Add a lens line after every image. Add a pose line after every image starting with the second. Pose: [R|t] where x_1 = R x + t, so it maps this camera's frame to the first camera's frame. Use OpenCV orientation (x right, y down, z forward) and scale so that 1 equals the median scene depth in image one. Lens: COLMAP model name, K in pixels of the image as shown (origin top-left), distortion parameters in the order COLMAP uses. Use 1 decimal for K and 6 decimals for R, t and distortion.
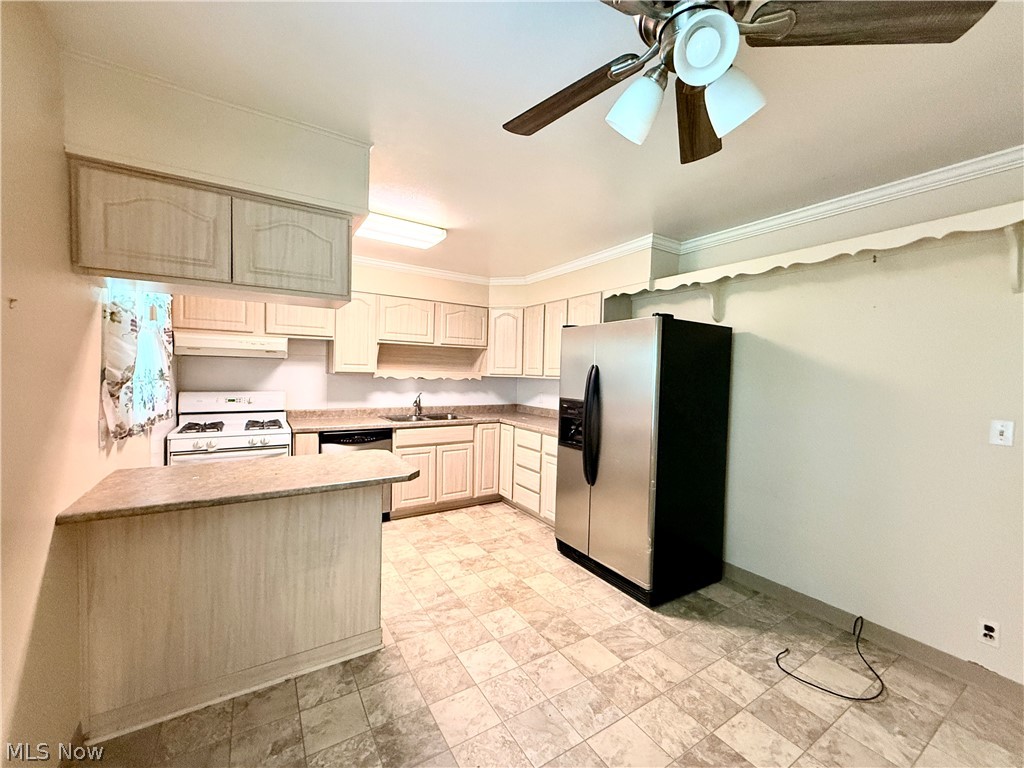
lens RADIAL K [[411.5, 0, 510.0], [0, 411.5, 383.7], [0, 0, 1]] dist [0.001243, 0.000129]
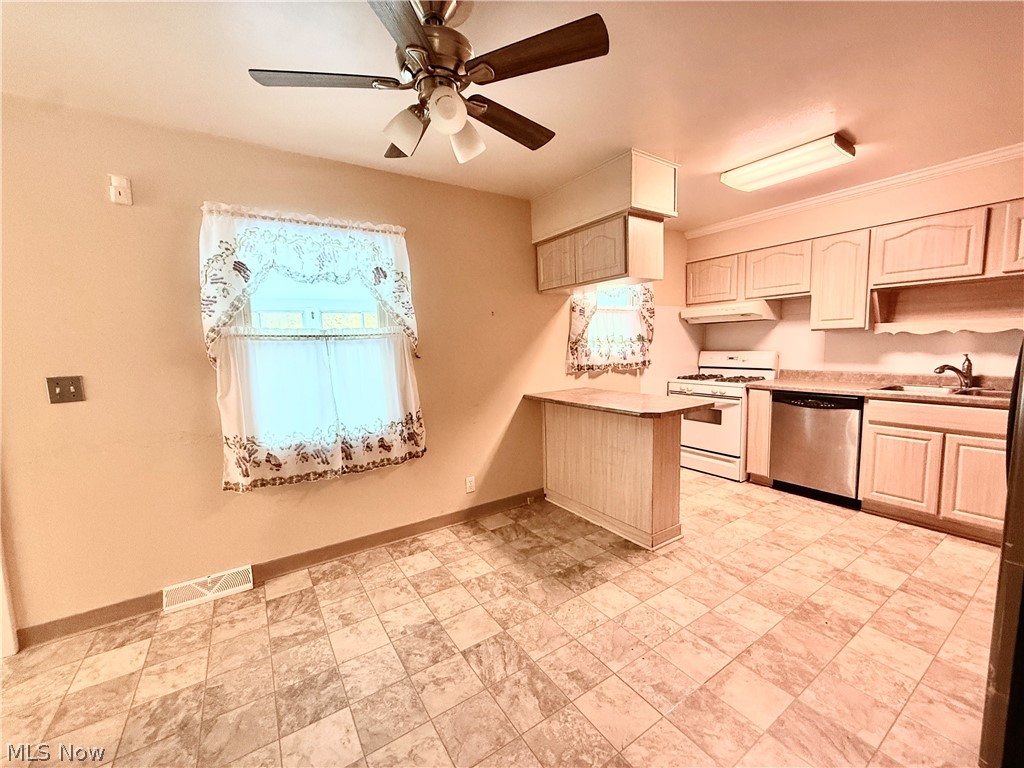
lens RADIAL K [[411.5, 0, 510.6], [0, 411.5, 387.4], [0, 0, 1]] dist [0.001243, 0.000129]
pose [[0.020005, 0.082868, -0.996360, 0.665938], [0.000265, 0.996559, 0.082889, 0.032221], [0.999800, -0.001922, 0.019914, 0.411661]]
